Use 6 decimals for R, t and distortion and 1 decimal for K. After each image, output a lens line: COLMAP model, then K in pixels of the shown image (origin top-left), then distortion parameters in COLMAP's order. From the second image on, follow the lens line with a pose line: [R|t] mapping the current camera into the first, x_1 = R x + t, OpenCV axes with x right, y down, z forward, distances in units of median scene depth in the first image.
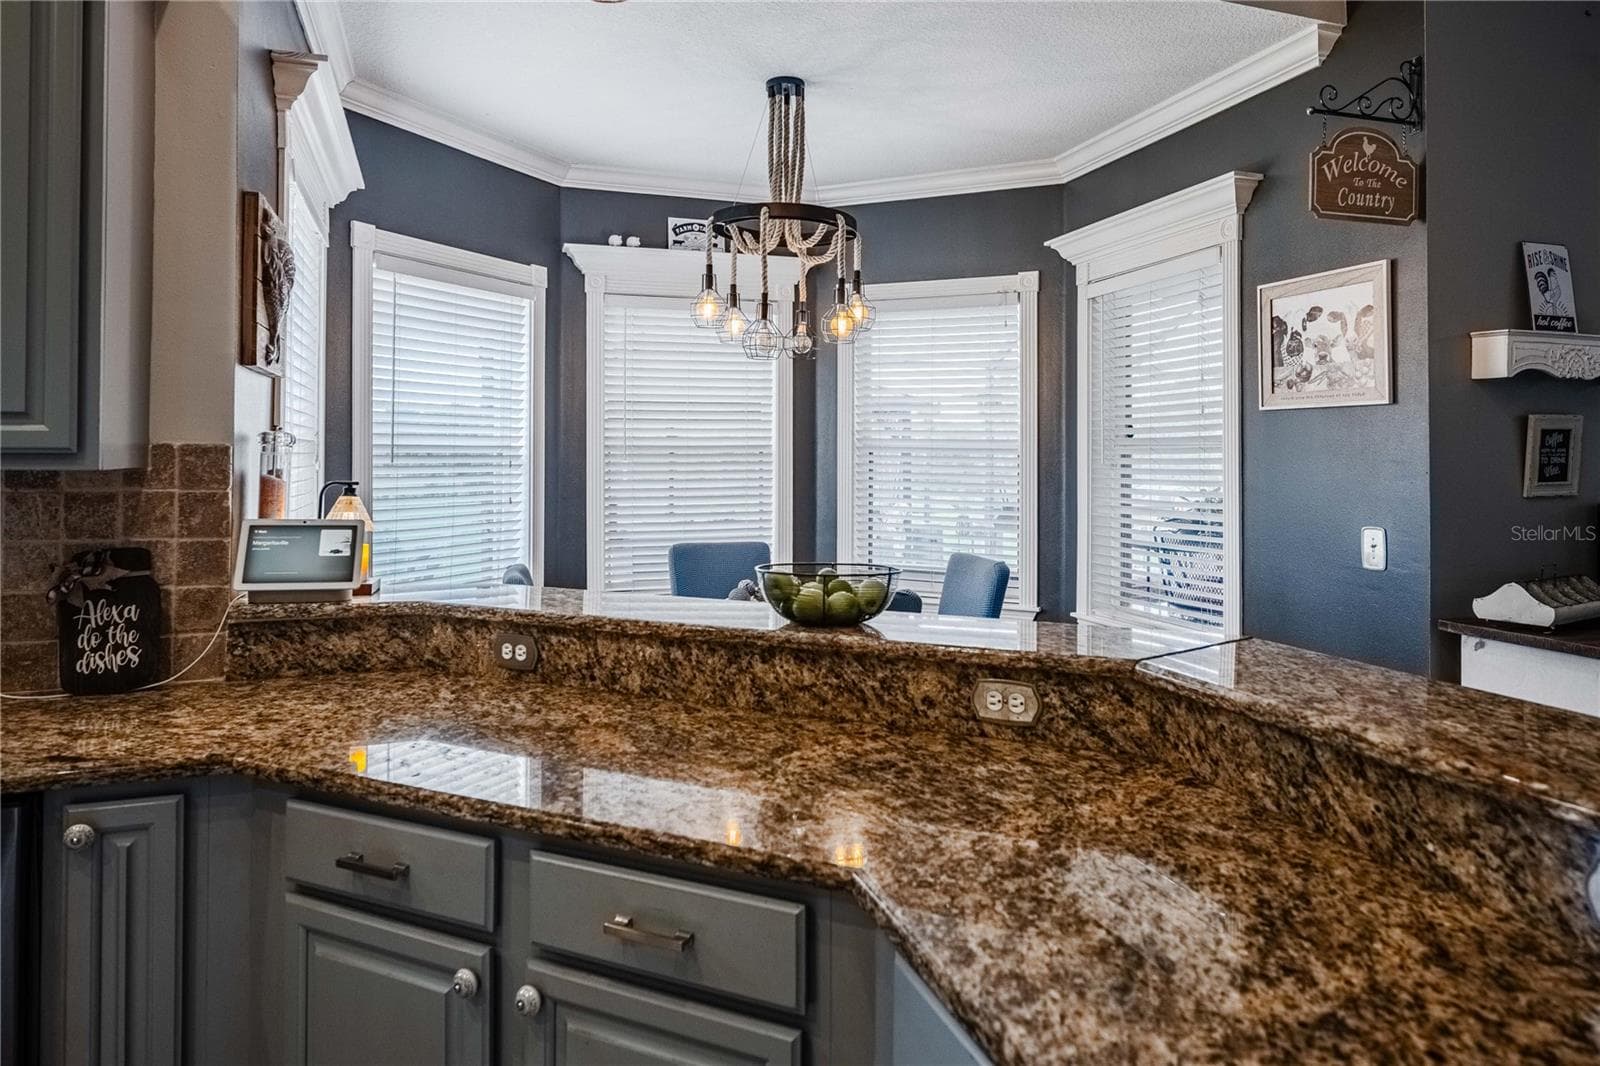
lens RADIAL K [[1013.1, 0, 820.8], [0, 1013.1, 441.6], [0, 0, 1]] dist [-0.003315, -0.002613]
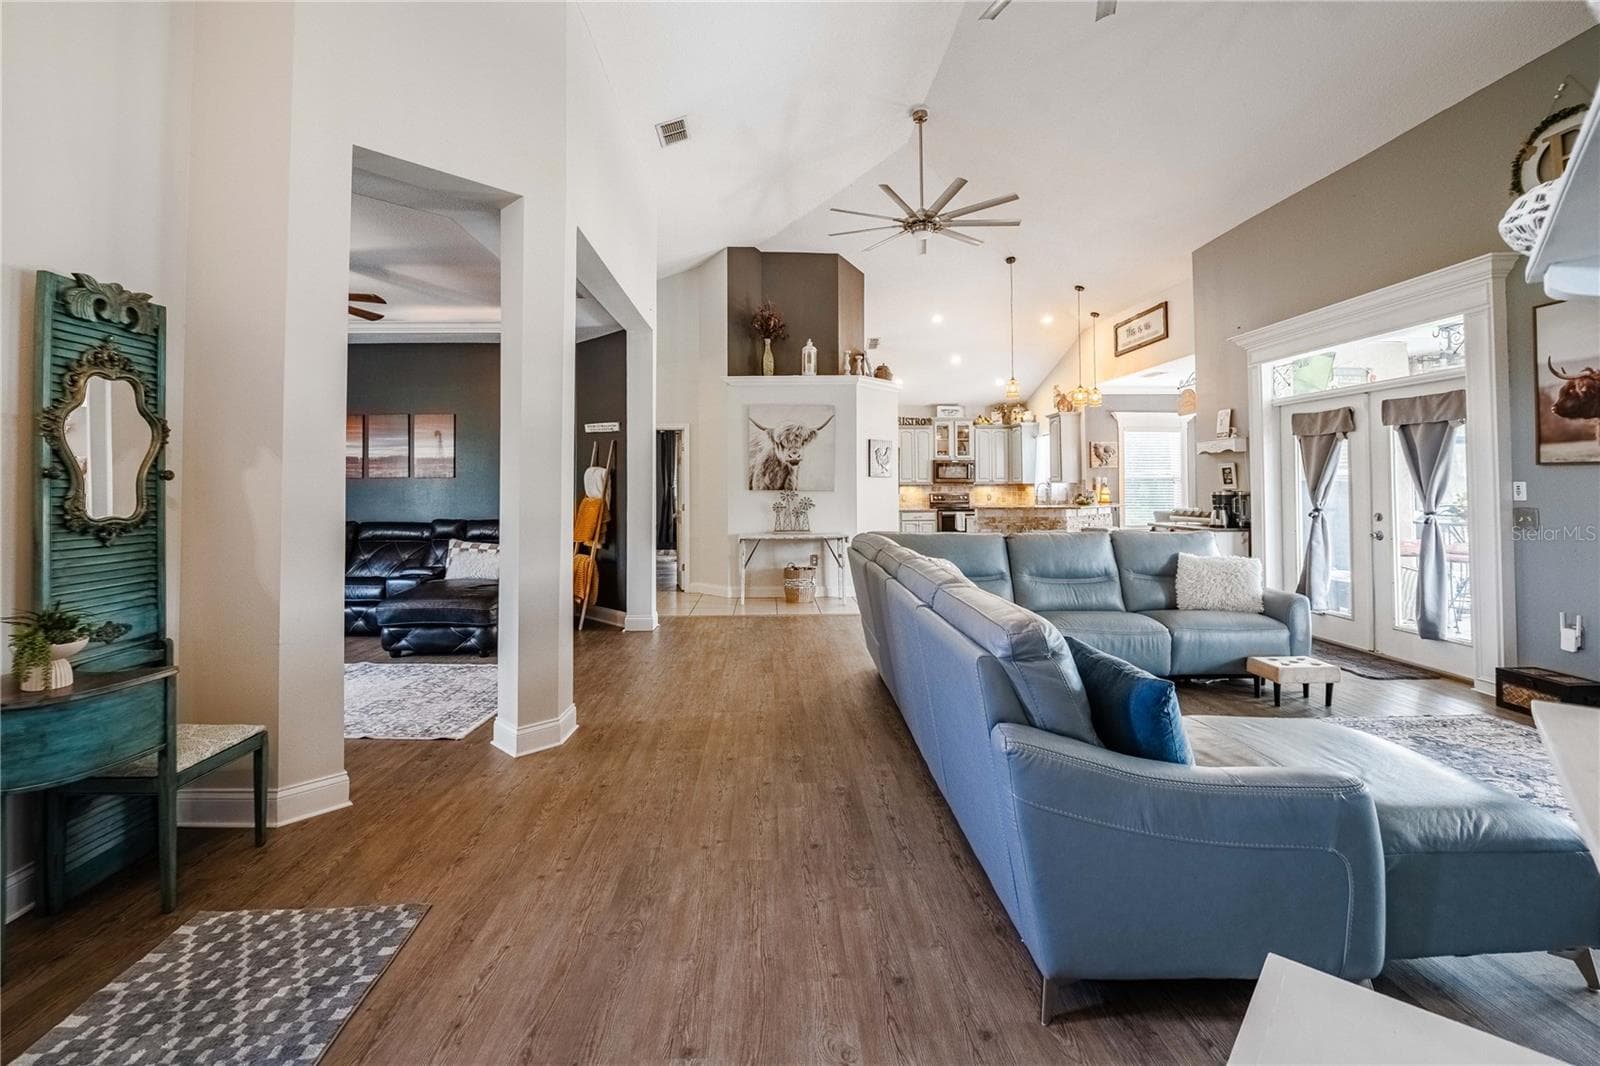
lens RADIAL K [[669.2, 0, 783.1], [0, 669.2, 475.2], [0, 0, 1]] dist [-0.006382, -0.001759]
pose [[-0.320950, -0.020691, -0.946870, 4.396088], [0.014151, 0.999545, -0.026638, 0.065867], [0.946990, -0.021949, -0.320512, 0.490557]]
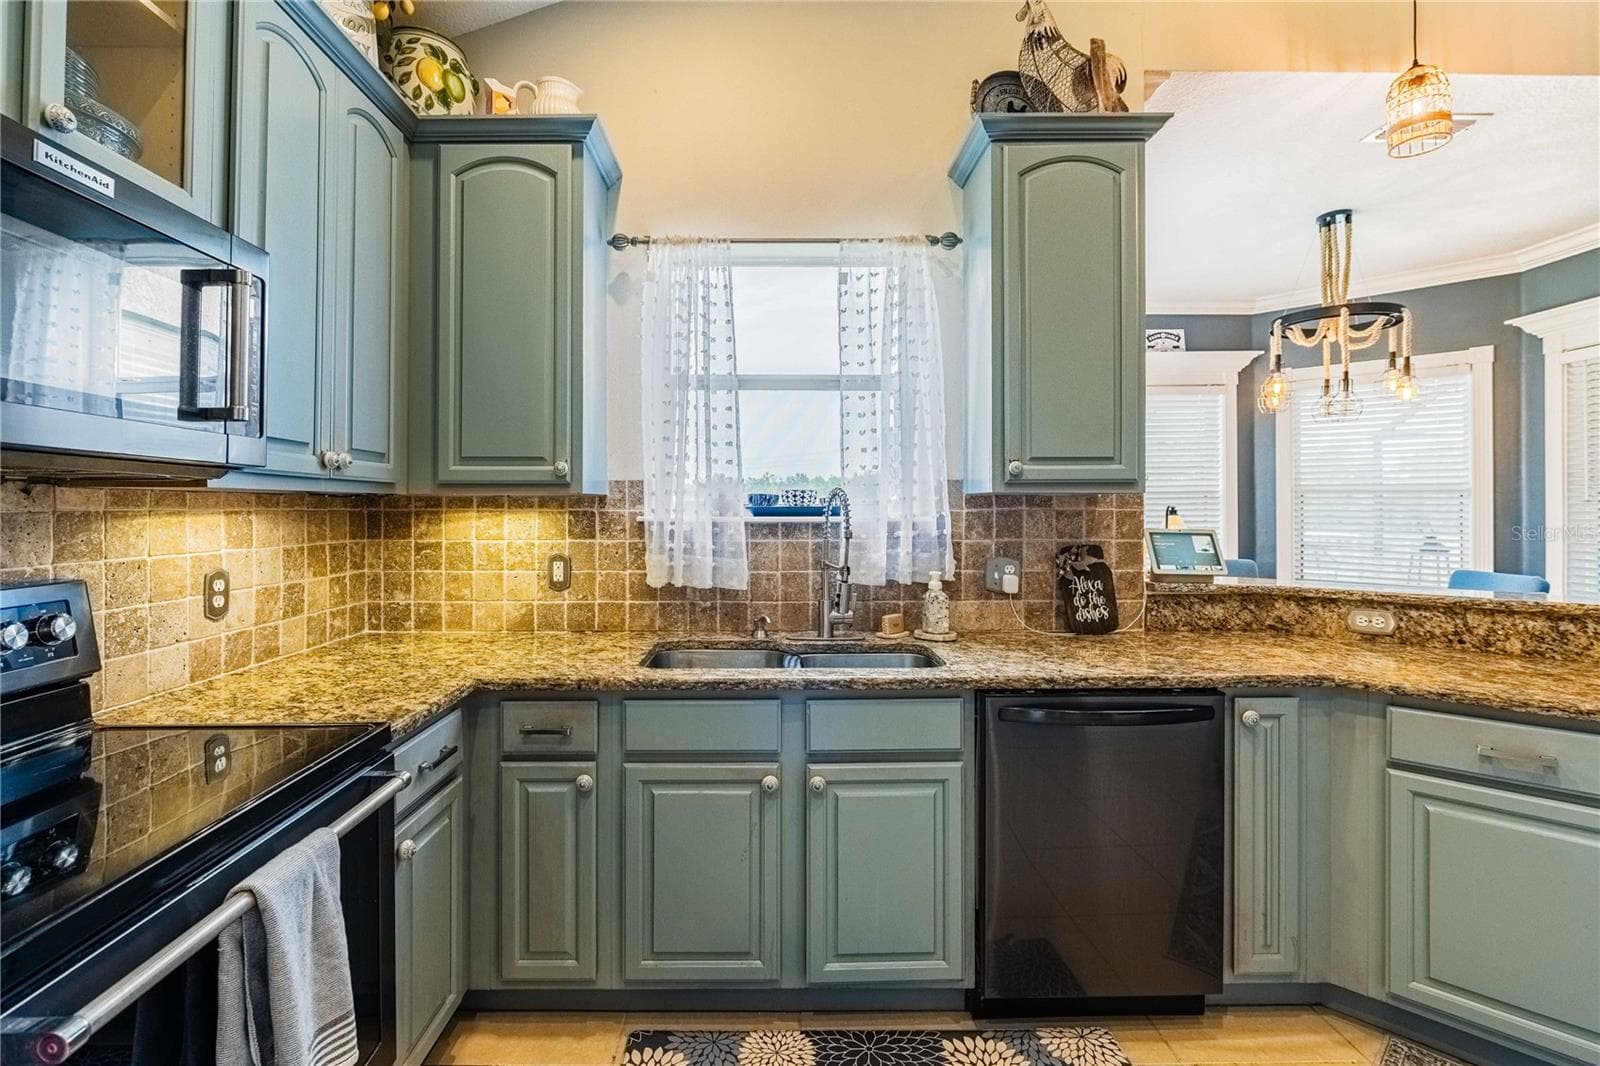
lens RADIAL K [[689.4, 0, 757.9], [0, 689.4, 507.5], [0, 0, 1]] dist [-0.008642, 0.000152]
pose [[0.942929, -0.006174, -0.332936, -0.781066], [0.009347, 0.999925, 0.007931, 0.031216], [0.332862, -0.010590, 0.942916, -0.190560]]
